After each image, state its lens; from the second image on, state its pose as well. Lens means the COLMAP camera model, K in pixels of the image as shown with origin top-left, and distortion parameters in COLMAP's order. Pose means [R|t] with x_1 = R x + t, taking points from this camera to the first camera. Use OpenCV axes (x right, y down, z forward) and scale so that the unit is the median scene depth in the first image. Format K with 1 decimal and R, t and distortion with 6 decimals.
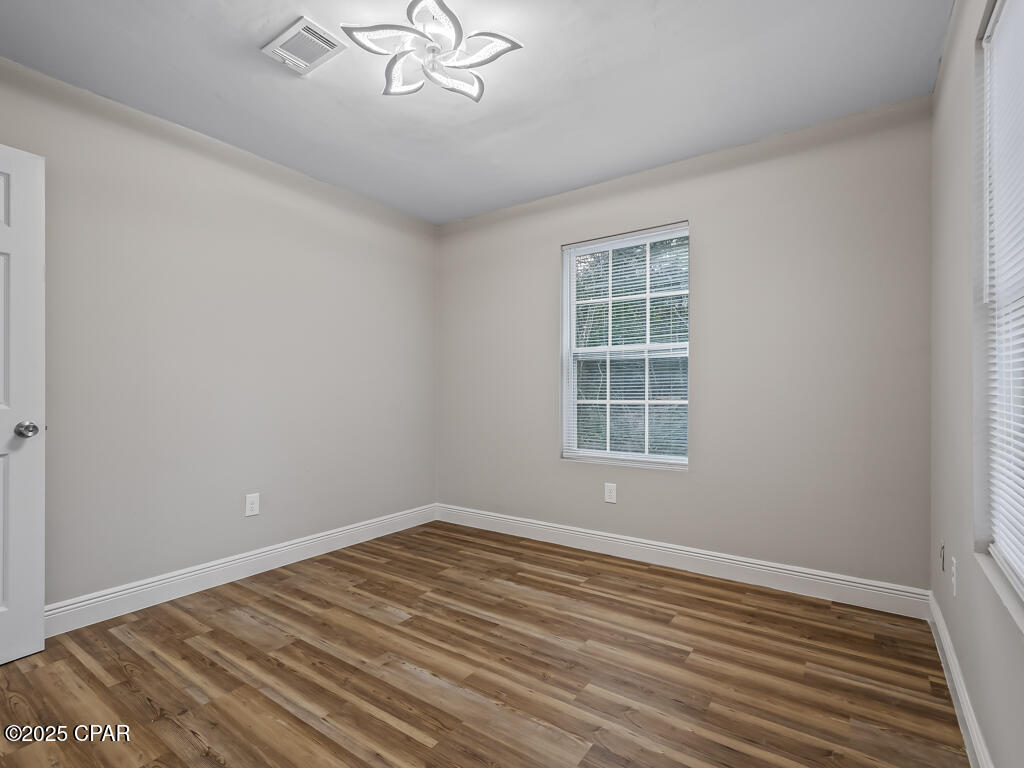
lens RADIAL K [[502.7, 0, 514.2], [0, 502.7, 388.8], [0, 0, 1]] dist [0.009986, -0.003383]
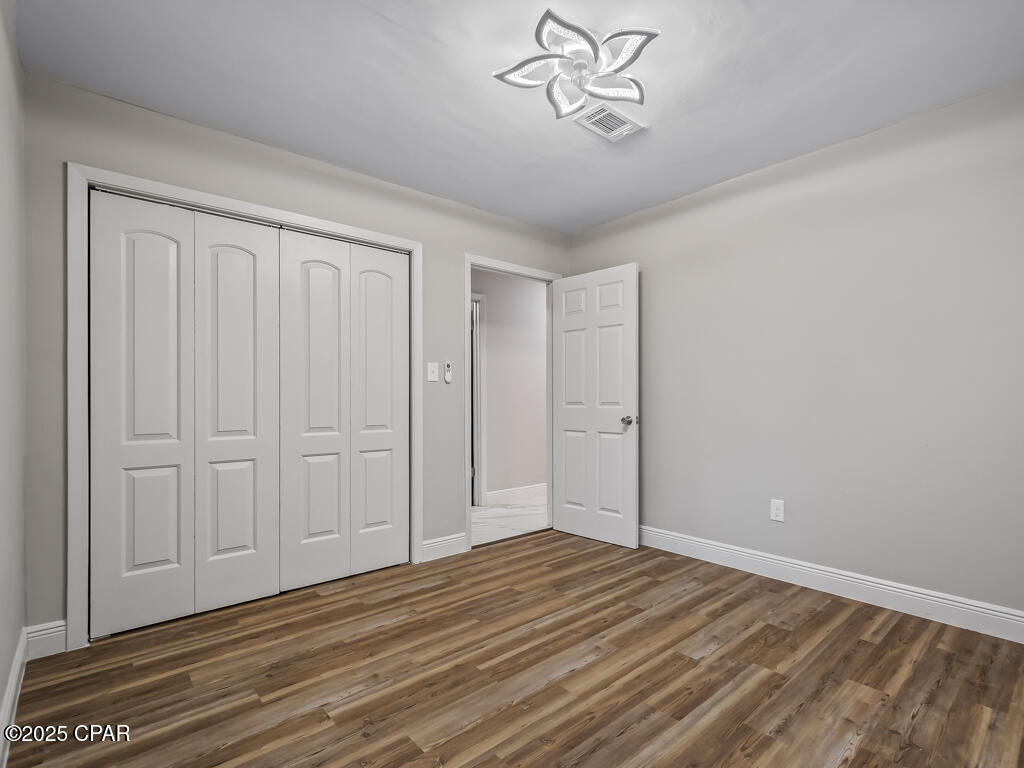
lens RADIAL K [[502.7, 0, 549.6], [0, 502.7, 399.5], [0, 0, 1]] dist [0.009986, -0.003383]
pose [[-0.215541, 0.003681, -0.976488, 0.751161], [0.007282, 0.999971, 0.002162, 0.001528], [0.976468, -0.006644, -0.215562, 1.017911]]
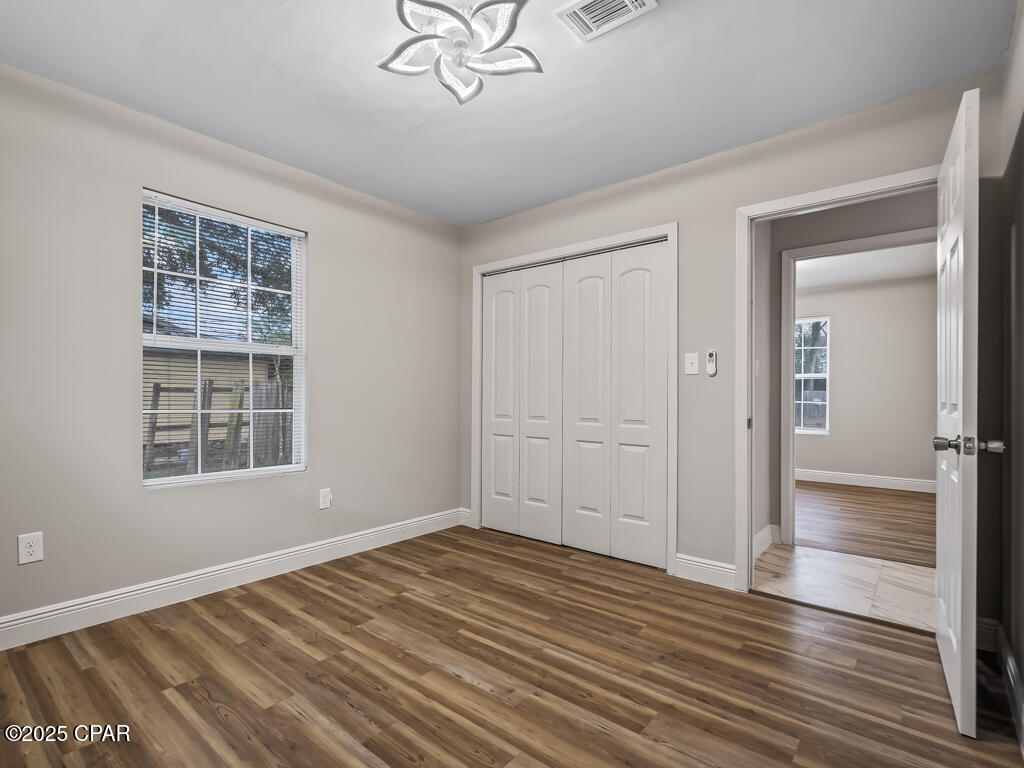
lens RADIAL K [[502.7, 0, 492.6], [0, 502.7, 392.4], [0, 0, 1]] dist [0.009986, -0.003383]
pose [[-0.995088, -0.003696, 0.098926, -0.277444], [-0.004432, 0.999964, -0.007227, 0.006562], [-0.098896, -0.007630, -0.995069, 1.720919]]
